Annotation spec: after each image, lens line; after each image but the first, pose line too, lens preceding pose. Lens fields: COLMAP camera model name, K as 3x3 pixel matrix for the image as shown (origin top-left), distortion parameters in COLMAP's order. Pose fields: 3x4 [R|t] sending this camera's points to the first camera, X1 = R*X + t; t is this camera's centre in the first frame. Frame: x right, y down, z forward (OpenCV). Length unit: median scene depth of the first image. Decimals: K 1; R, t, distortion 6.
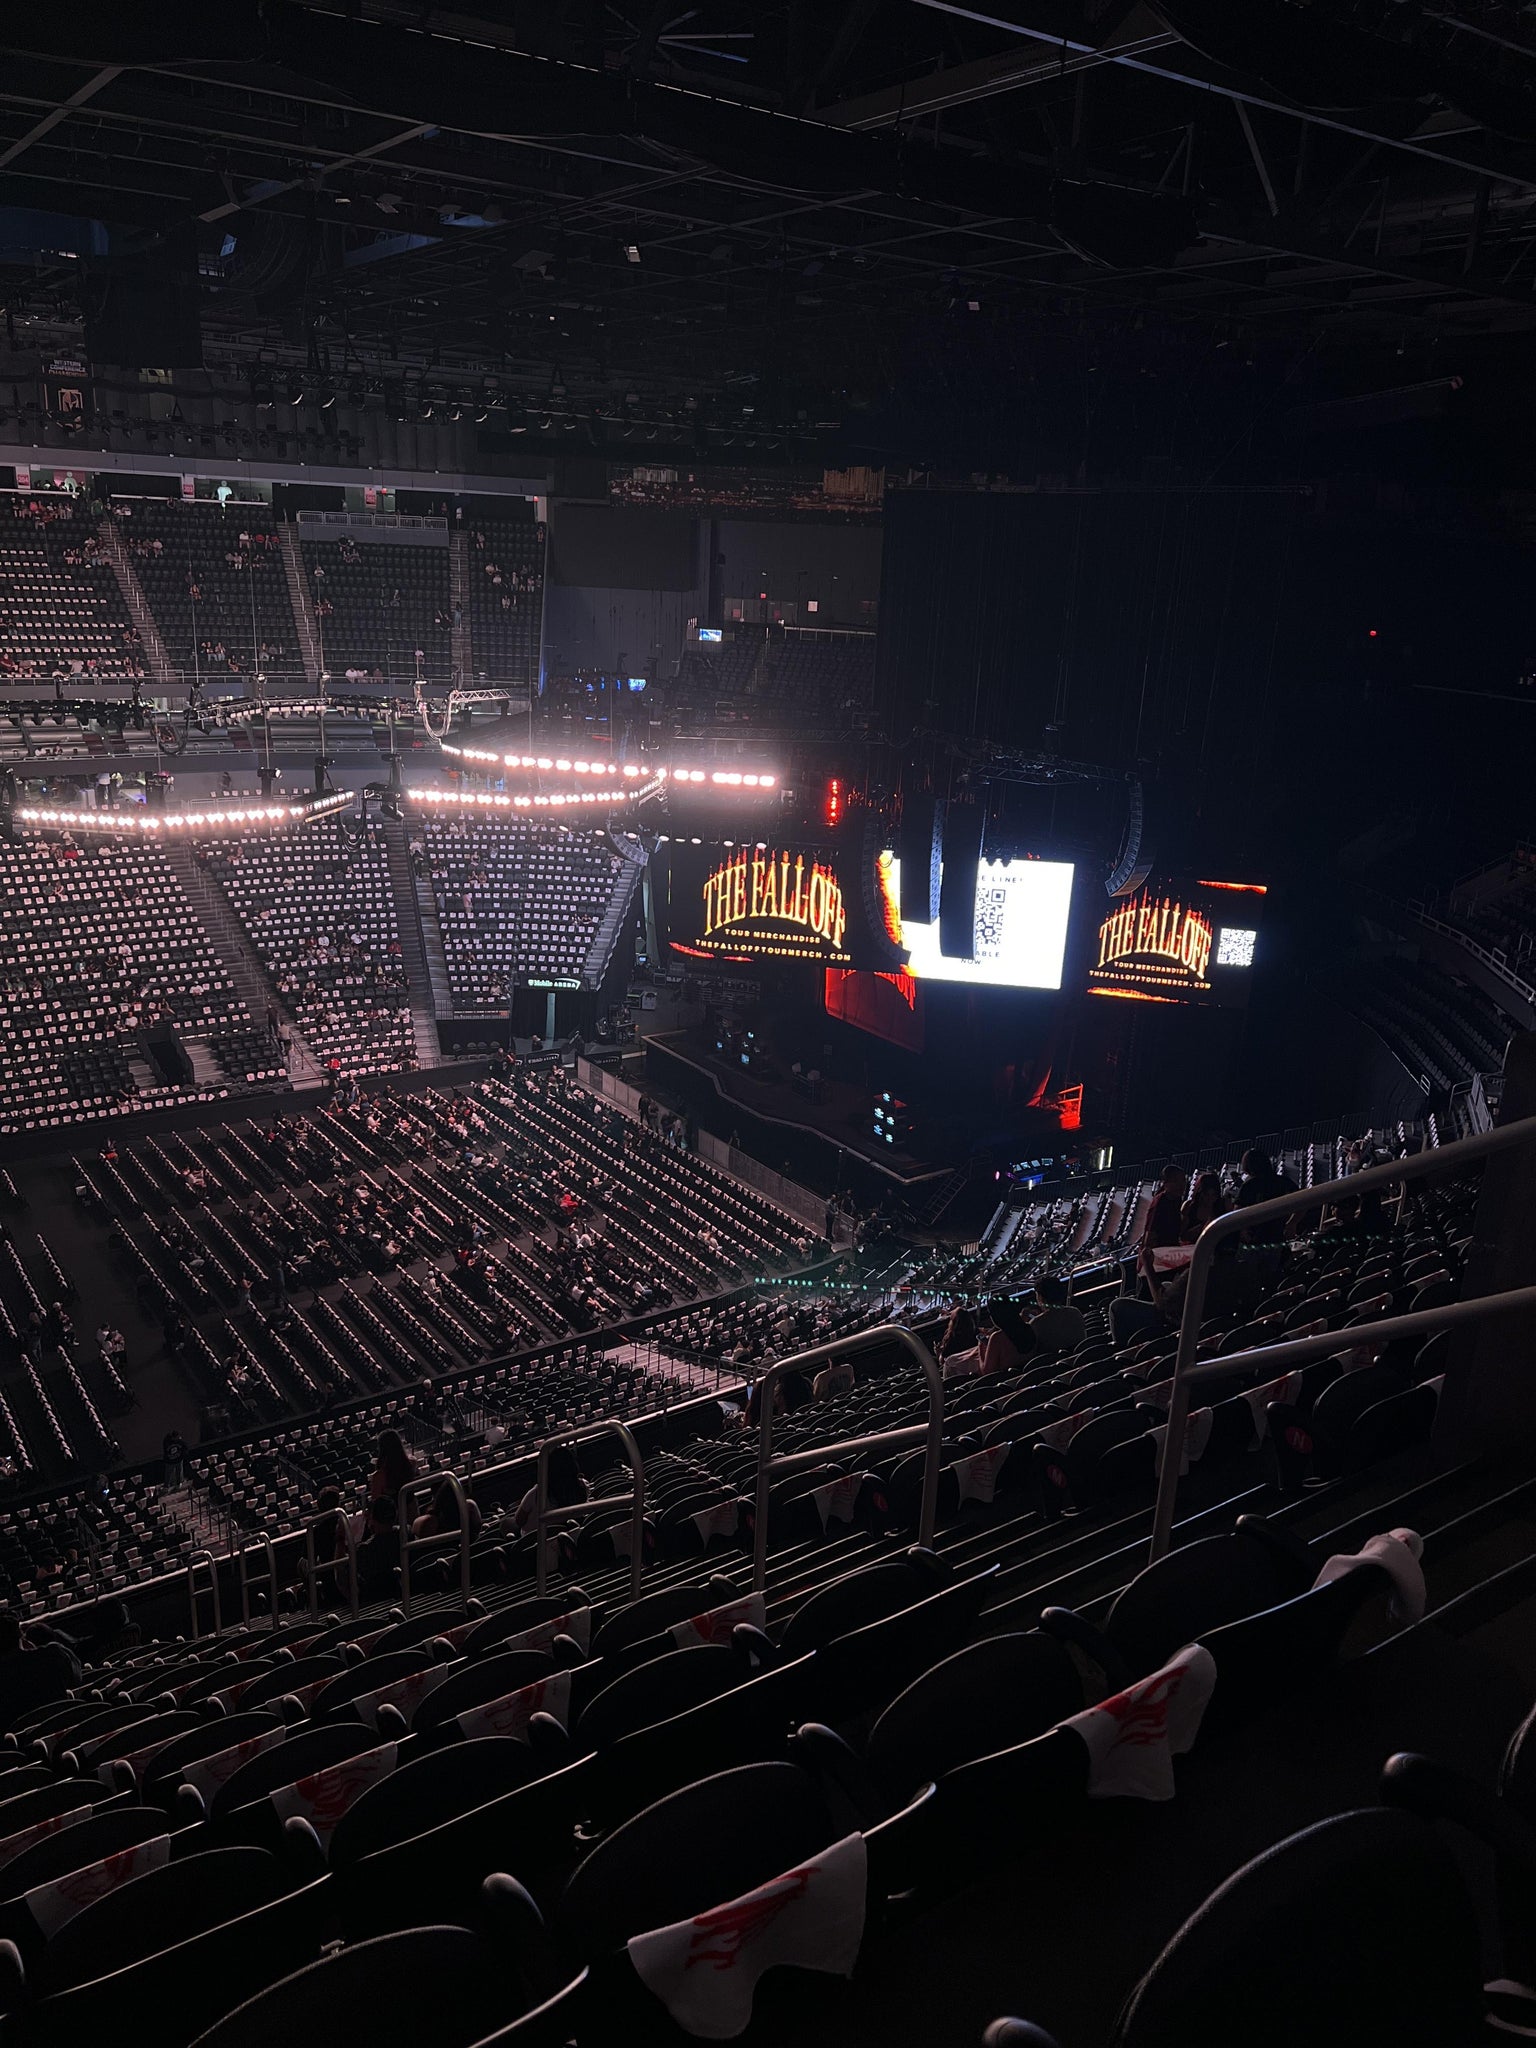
lens RADIAL K [[1405.5, 0, 768.0], [0, 1405.5, 1024.0], [0, 0, 1]] dist [0.003164, 0.000382]
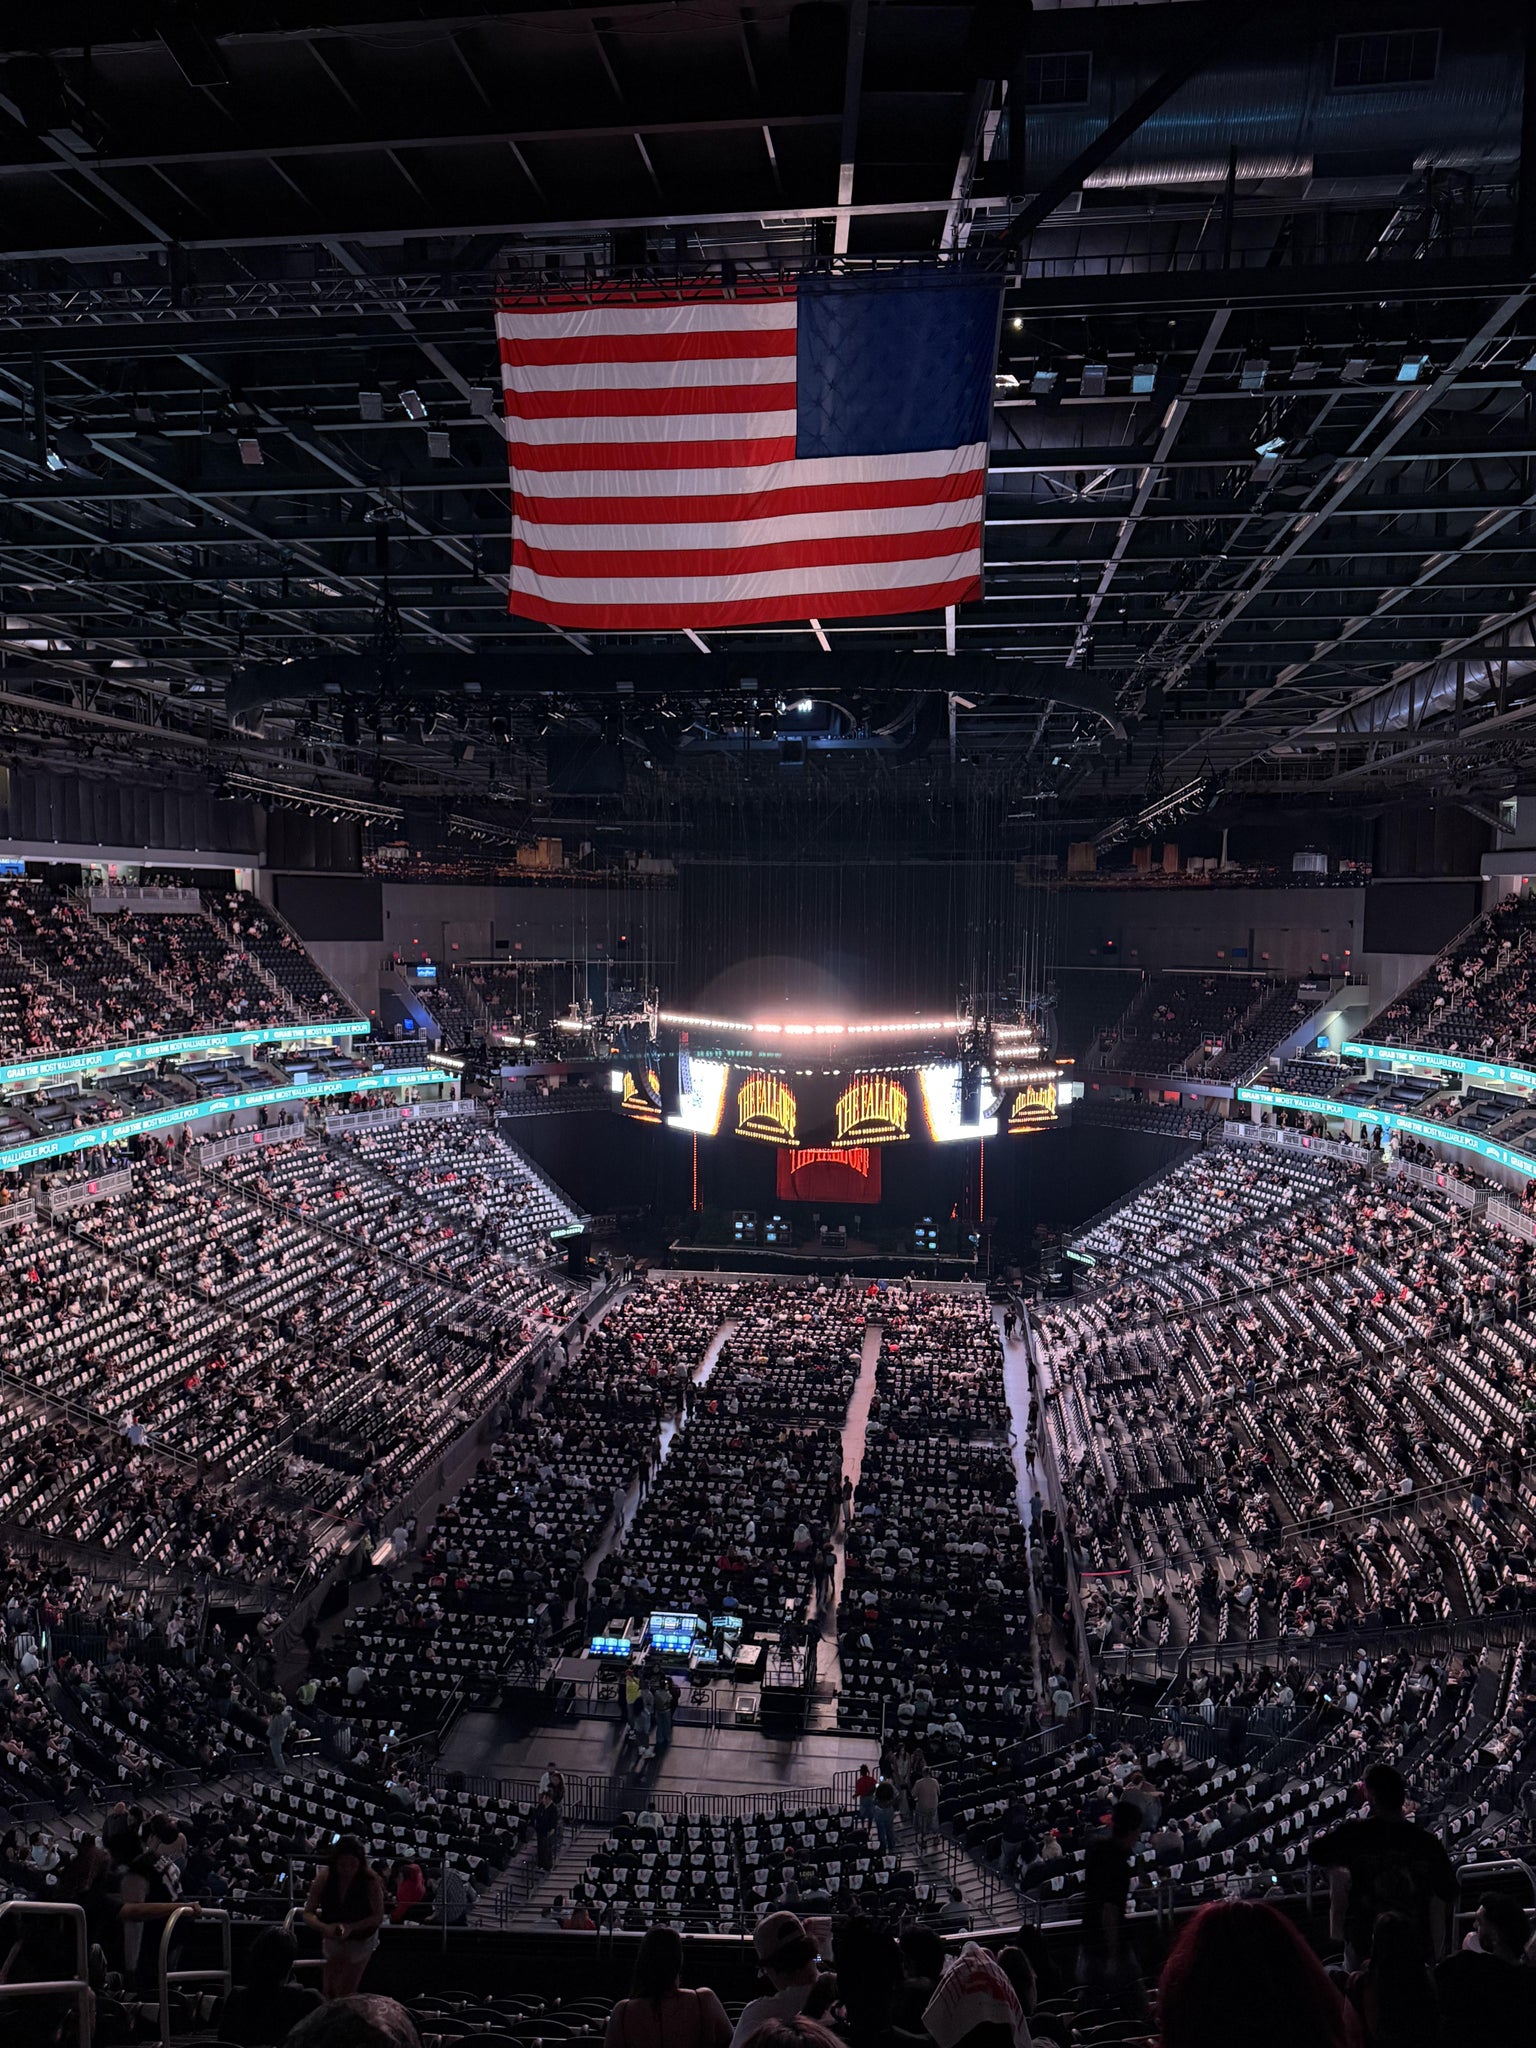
lens RADIAL K [[1405.5, 0, 768.0], [0, 1405.5, 1024.0], [0, 0, 1]] dist [0.003164, 0.000382]
pose [[0.704033, -0.093458, 0.703991, -1.162081], [0.253826, 0.958937, -0.126538, -0.006406], [-0.663257, 0.267778, 0.698846, -0.072704]]
